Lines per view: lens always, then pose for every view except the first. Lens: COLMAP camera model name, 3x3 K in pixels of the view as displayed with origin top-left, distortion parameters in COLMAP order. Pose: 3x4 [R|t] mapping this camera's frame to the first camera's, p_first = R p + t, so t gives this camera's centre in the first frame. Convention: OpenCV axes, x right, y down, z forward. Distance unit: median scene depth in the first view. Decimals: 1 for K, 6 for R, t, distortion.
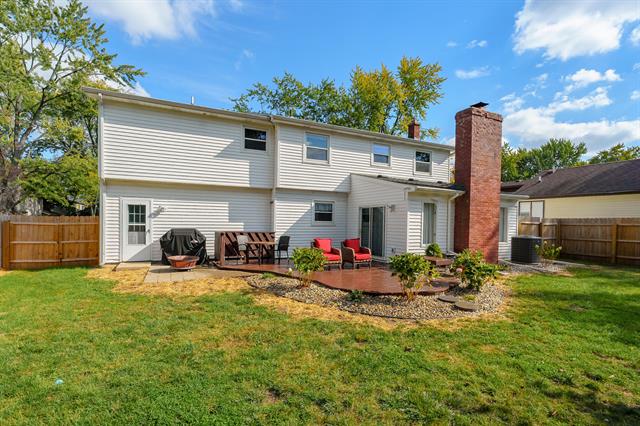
lens RADIAL K [[295.3, 0, 322.0], [0, 295.3, 228.0], [0, 0, 1]] dist [0.000449, 0.000056]
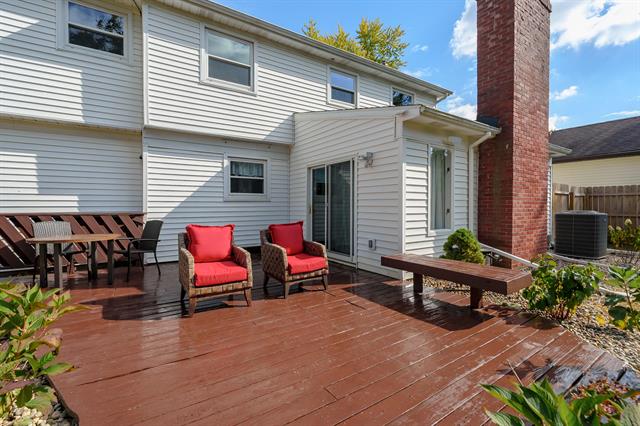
lens RADIAL K [[286.8, 0, 320.0], [0, 286.8, 213.0], [0, 0, 1]] dist [-0.000412, -0.000056]
pose [[0.992222, -0.020301, 0.122814, 0.084390], [0.019371, 0.999774, 0.008766, 0.014680], [-0.122964, -0.006319, 0.992391, 0.469500]]
